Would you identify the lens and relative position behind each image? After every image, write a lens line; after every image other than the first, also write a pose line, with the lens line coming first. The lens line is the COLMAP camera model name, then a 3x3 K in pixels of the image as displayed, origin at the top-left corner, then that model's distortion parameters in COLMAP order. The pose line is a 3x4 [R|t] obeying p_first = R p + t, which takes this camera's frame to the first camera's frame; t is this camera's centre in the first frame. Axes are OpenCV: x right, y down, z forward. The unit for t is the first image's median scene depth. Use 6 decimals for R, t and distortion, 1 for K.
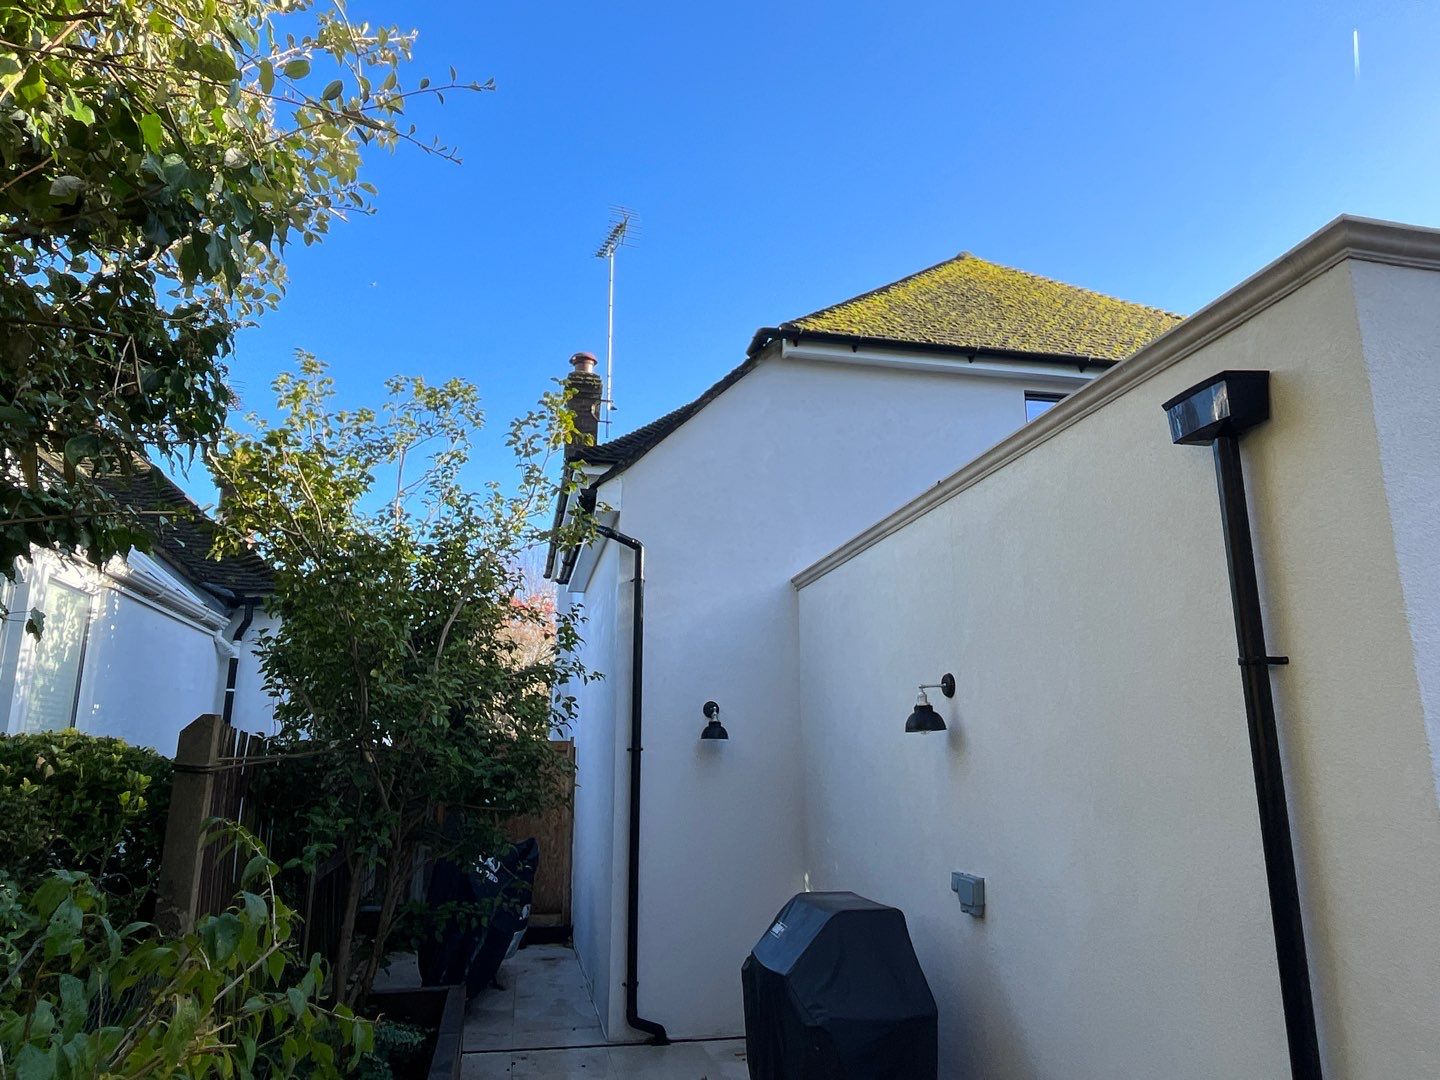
lens RADIAL K [[888.5, 0, 714.1], [0, 888.5, 538.6], [0, 0, 1]] dist [-0.001532, 0.000772]
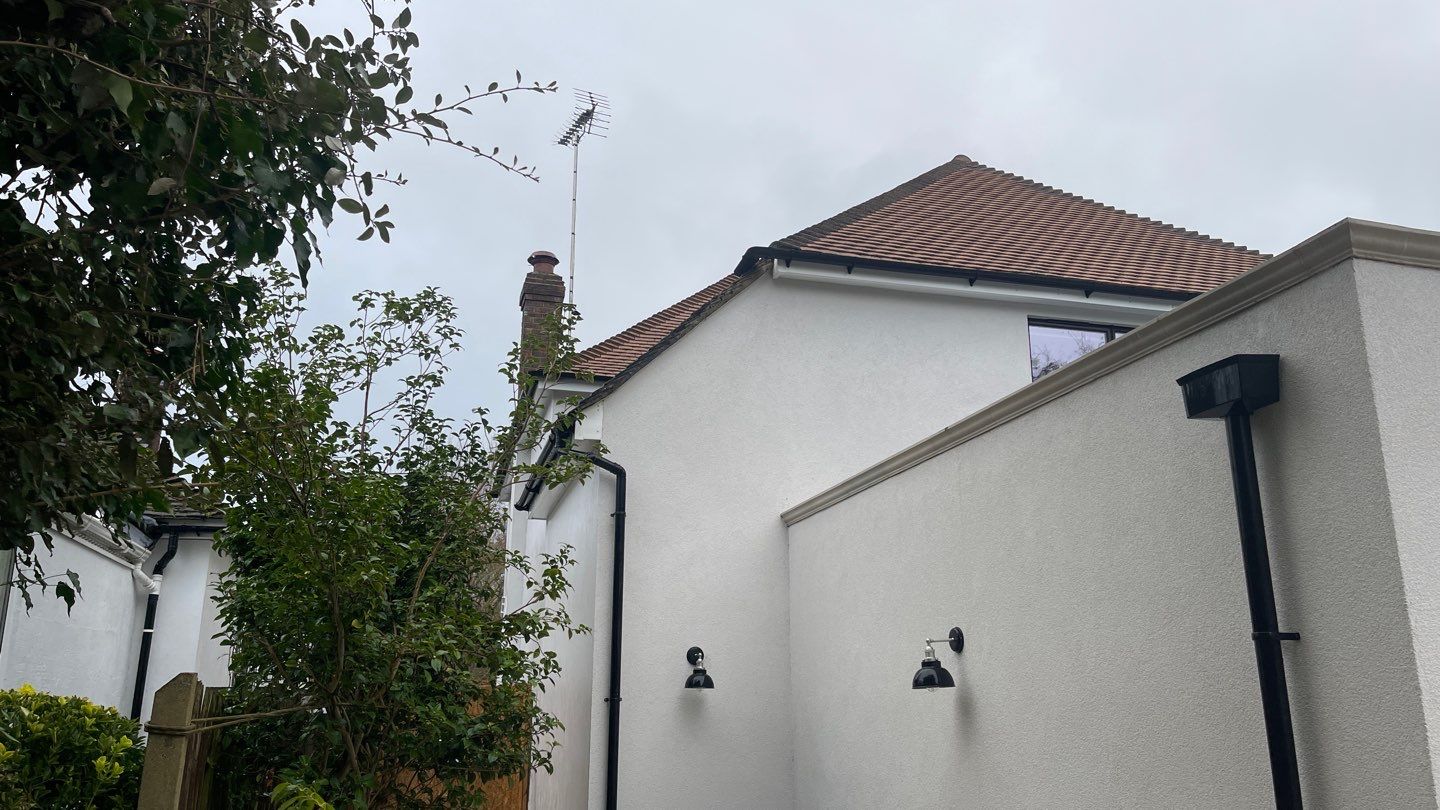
lens RADIAL K [[1005.0, 0, 707.1], [0, 1005.0, 402.9], [0, 0, 1]] dist [0.085624, -0.080846]
pose [[0.999114, 0.016324, 0.038800, -0.047709], [-0.014728, 0.999048, -0.041060, -0.038062], [-0.039433, 0.040452, 0.998403, -0.089034]]
